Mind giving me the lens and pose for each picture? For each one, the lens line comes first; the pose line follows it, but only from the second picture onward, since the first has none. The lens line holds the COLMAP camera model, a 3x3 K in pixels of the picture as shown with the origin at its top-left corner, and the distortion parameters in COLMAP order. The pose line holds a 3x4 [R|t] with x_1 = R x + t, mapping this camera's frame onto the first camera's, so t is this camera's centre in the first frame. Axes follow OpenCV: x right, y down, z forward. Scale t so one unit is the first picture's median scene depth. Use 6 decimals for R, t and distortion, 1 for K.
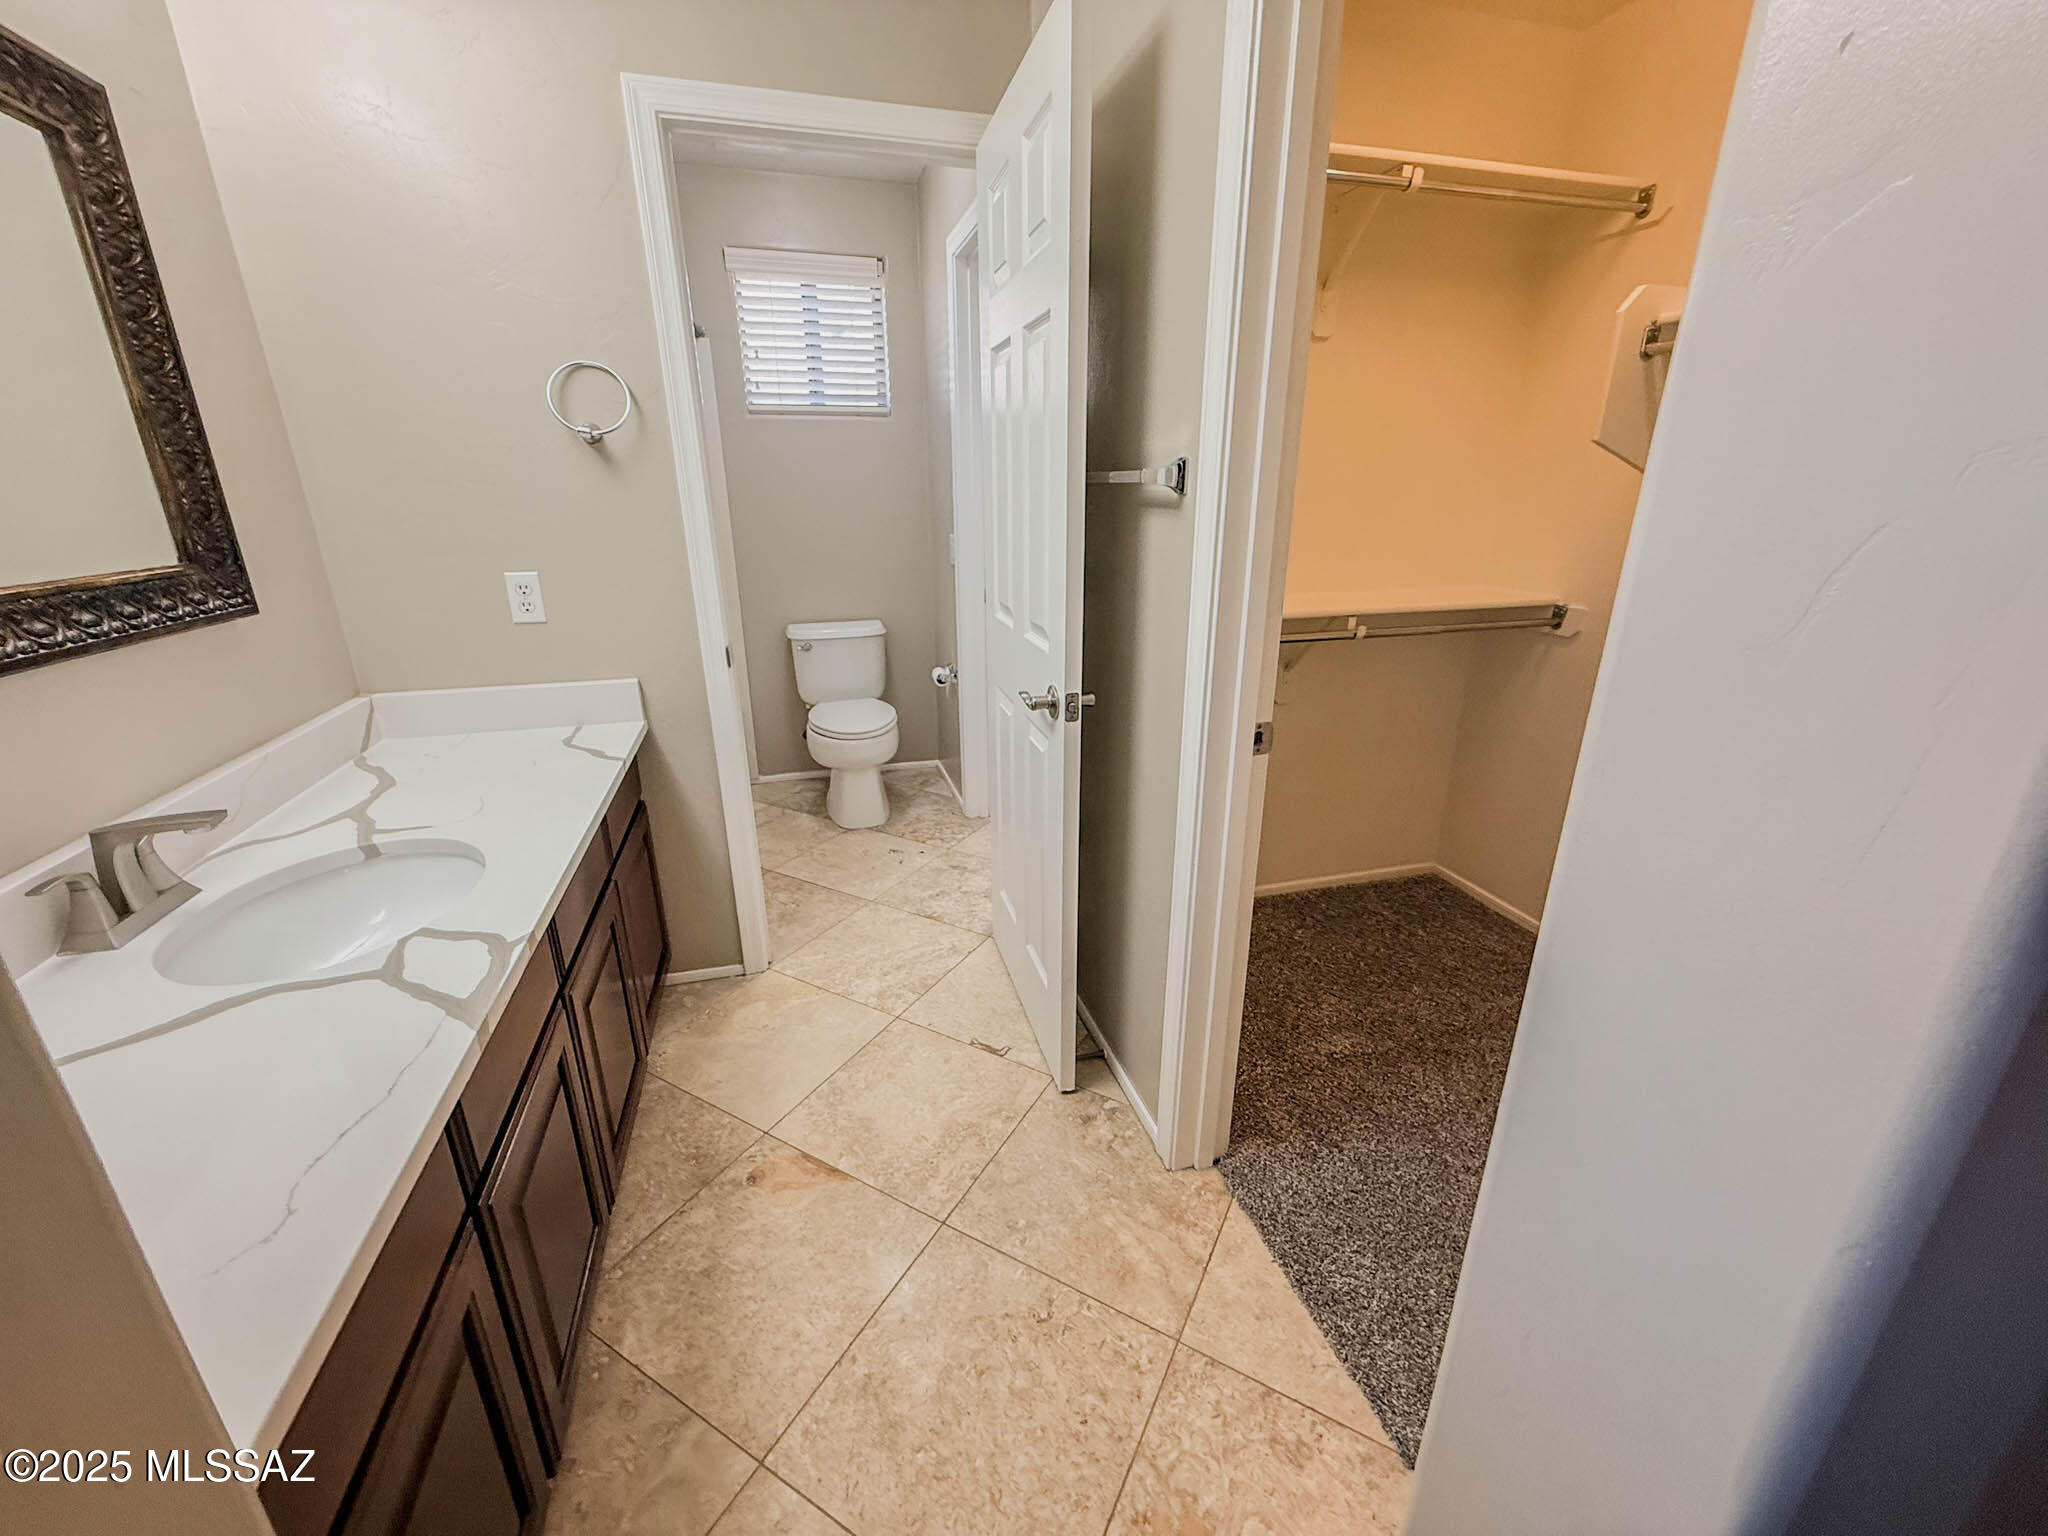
lens RADIAL K [[818.0, 0, 1019.5], [0, 818.0, 768.1], [0, 0, 1]] dist [-0.001396, 0.000567]
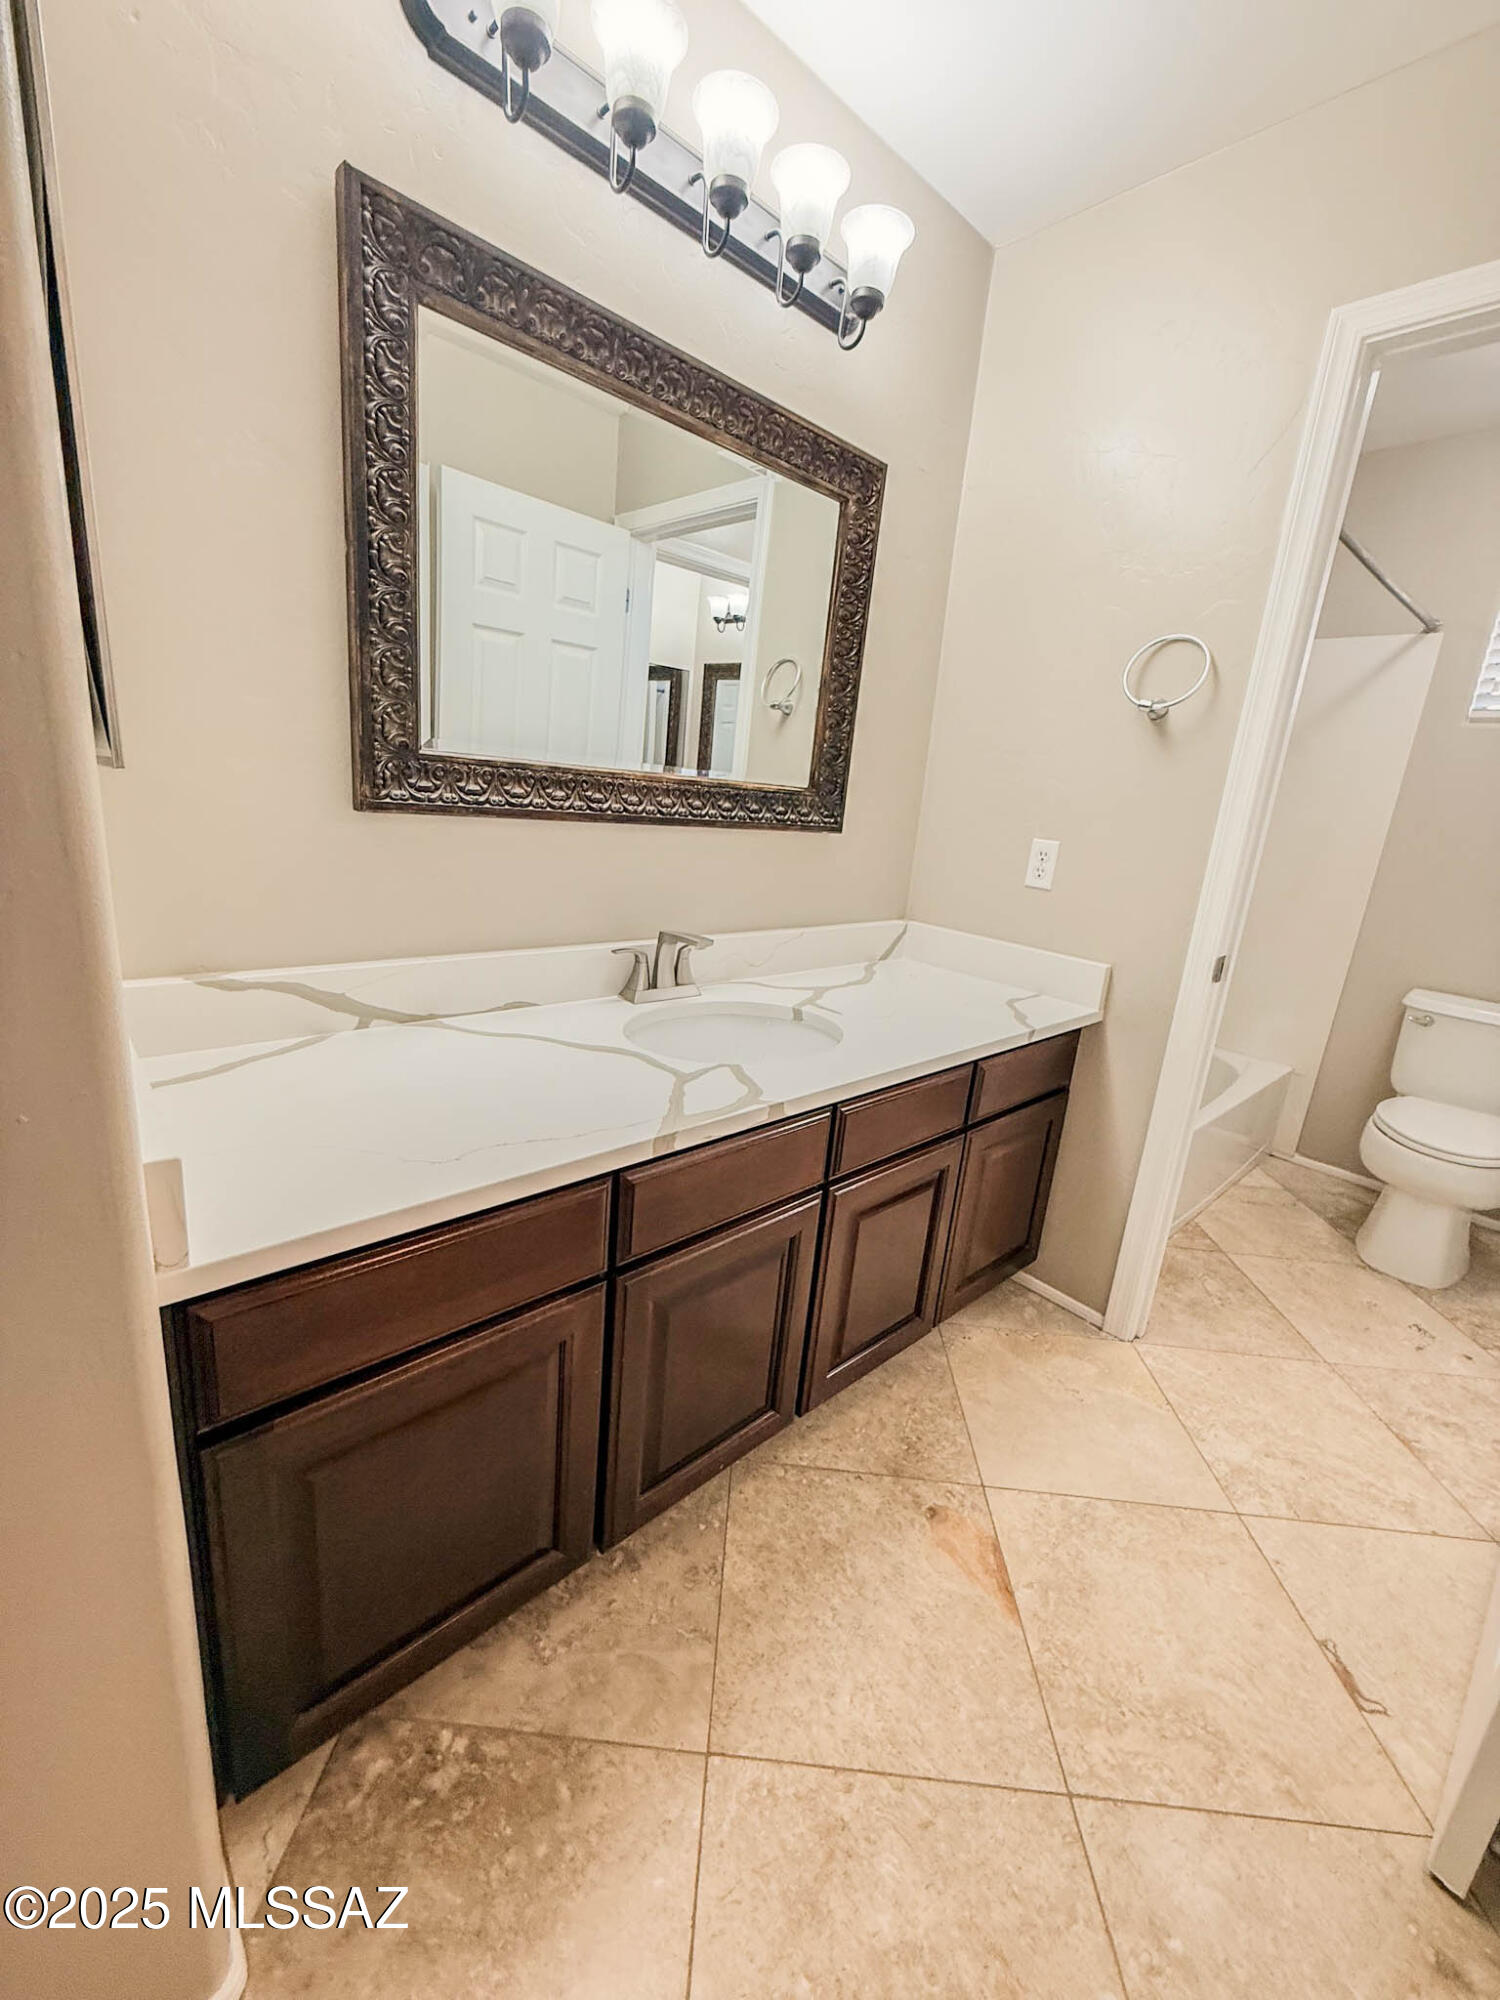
lens RADIAL K [[798.8, 0, 749.0], [0, 798.8, 992.4], [0, 0, 1]] dist [-0.001396, 0.000567]
pose [[0.451424, 0.266121, -0.851702, 0.148434], [-0.378017, 0.921644, 0.087616, -0.005783], [0.808282, 0.282406, 0.516650, 0.232355]]
